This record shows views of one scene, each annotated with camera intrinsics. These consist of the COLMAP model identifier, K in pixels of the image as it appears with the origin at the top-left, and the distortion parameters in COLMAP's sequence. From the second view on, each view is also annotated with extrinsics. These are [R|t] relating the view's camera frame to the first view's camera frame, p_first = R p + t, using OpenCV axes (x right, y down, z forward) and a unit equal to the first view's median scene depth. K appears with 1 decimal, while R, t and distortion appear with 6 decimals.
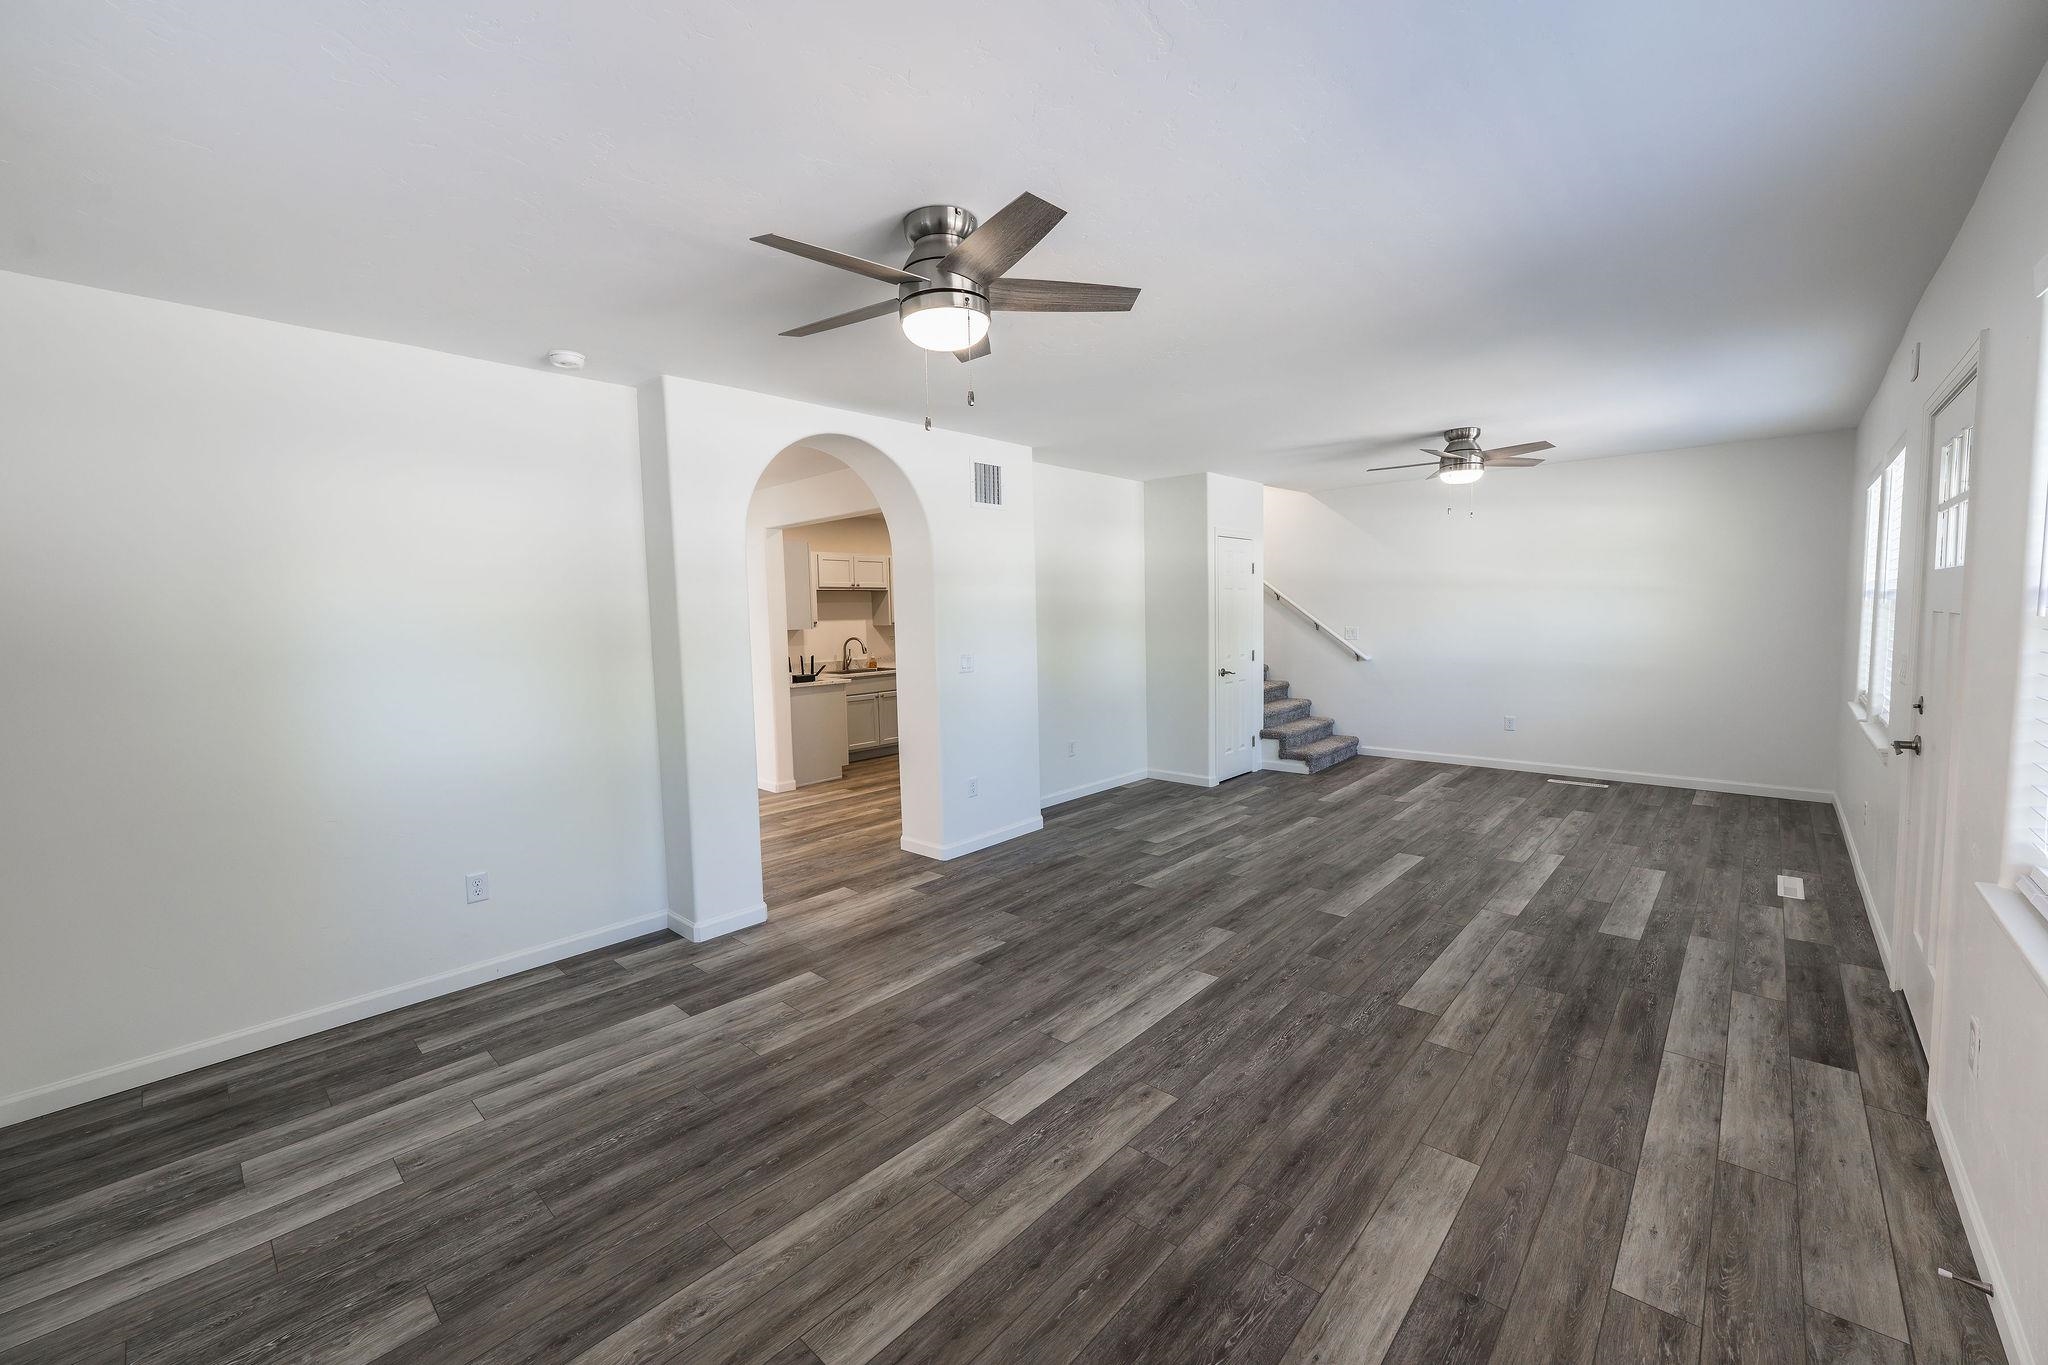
lens RADIAL K [[803.8, 0, 1022.6], [0, 803.8, 677.7], [0, 0, 1]] dist [0.002351, 0.000140]
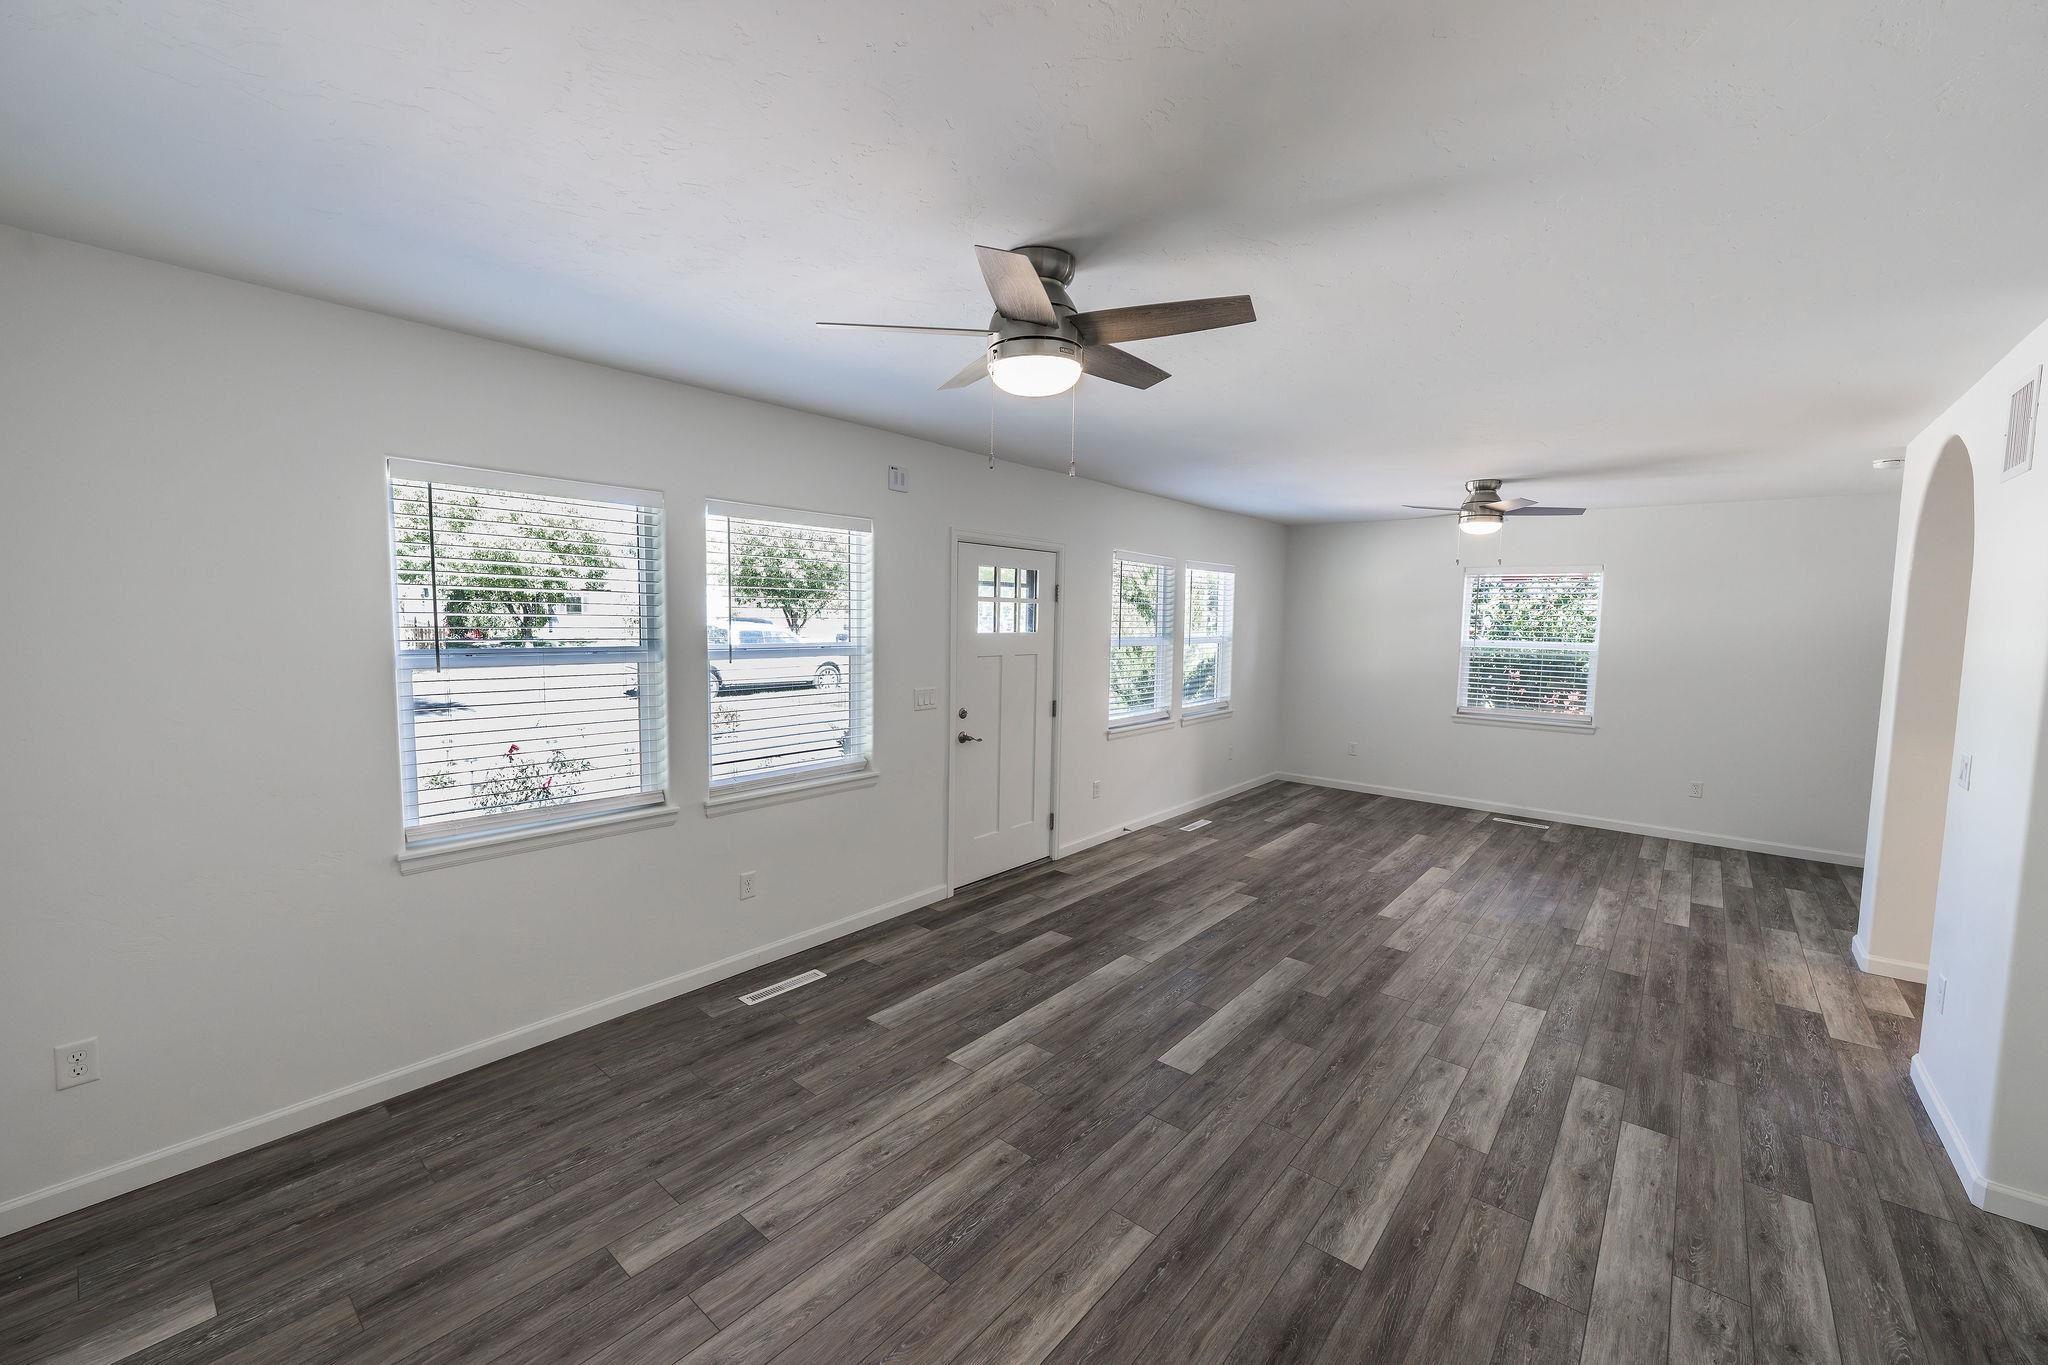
lens RADIAL K [[803.8, 0, 1024.3], [0, 803.8, 683.6], [0, 0, 1]] dist [0.002351, 0.000140]
pose [[-0.999145, 0.010667, -0.039938, 0.889011], [0.003939, 0.986303, 0.164896, -0.255420], [0.041150, 0.164598, -0.985502, 2.233022]]
